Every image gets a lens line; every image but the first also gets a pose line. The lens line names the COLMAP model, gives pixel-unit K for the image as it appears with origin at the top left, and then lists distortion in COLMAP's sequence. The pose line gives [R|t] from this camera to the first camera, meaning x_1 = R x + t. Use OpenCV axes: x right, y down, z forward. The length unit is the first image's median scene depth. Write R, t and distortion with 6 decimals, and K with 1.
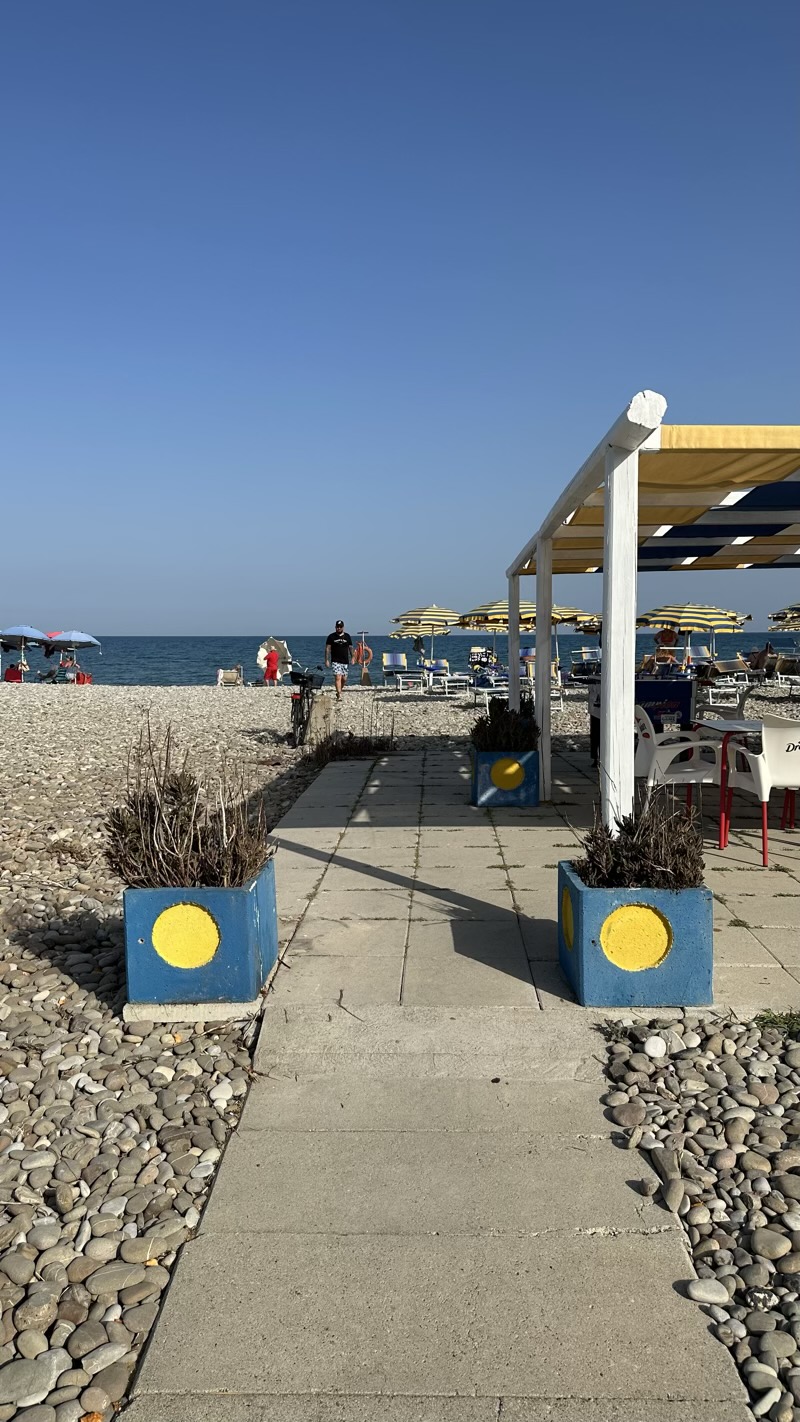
lens RADIAL K [[1004.5, 0, 400.0], [0, 1004.5, 711.0], [0, 0, 1]] dist [0.157424, -0.304110]
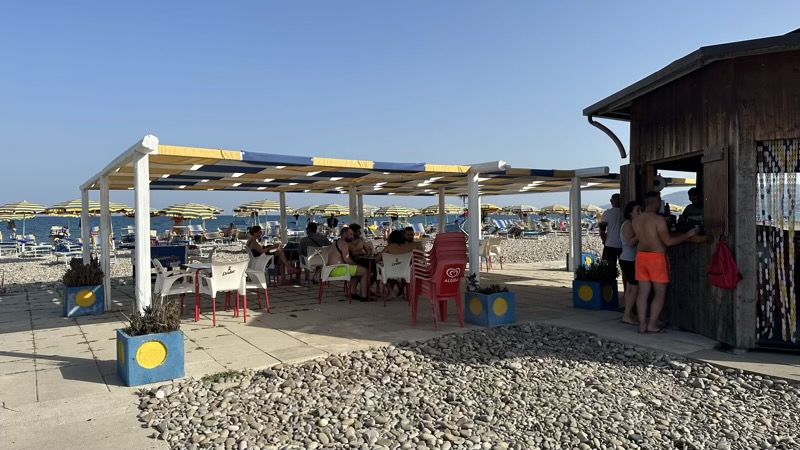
lens RADIAL K [[565.6, 0, 400.0], [0, 565.6, 225.0], [0, 0, 1]] dist [-0.000415, -0.007393]
pose [[0.810187, -0.011294, 0.586063, -0.051454], [0.046835, 0.997865, -0.045515, 0.002194], [-0.584297, 0.064324, 0.808986, -0.309285]]
